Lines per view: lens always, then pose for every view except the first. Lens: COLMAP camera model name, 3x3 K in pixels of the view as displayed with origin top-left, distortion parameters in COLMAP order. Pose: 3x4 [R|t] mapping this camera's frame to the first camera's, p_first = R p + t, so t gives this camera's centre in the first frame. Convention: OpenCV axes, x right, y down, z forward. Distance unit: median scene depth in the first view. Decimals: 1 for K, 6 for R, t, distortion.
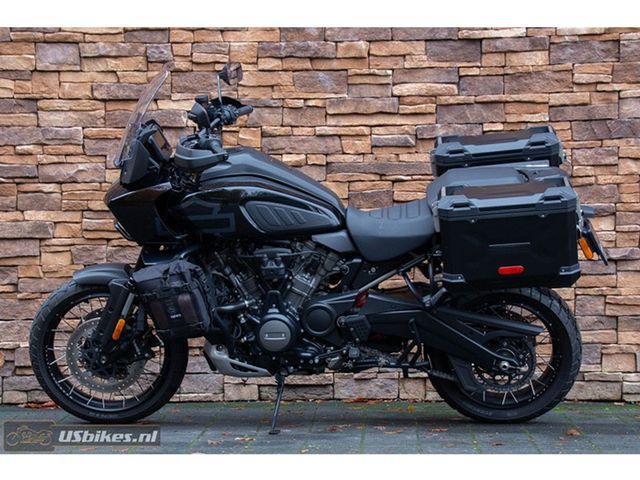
lens RADIAL K [[2088.7, 0, 312.9], [0, 2088.7, 292.4], [0, 0, 1]] dist [0.805341, 0.000000]
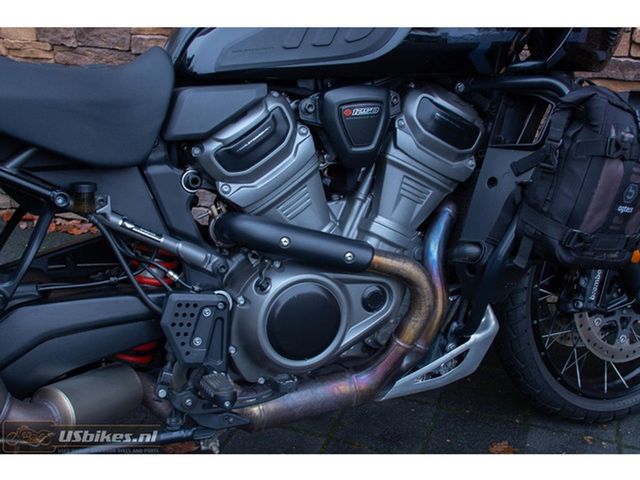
lens RADIAL K [[818.7, 0, 347.6], [0, 818.7, 256.3], [0, 0, 1]] dist [-0.029397, 0.000000]
pose [[0.960651, 0.153493, -0.231493, 0.065412], [-0.053602, 0.920218, 0.387718, -0.059984], [0.272536, -0.360054, 0.892236, 0.757005]]
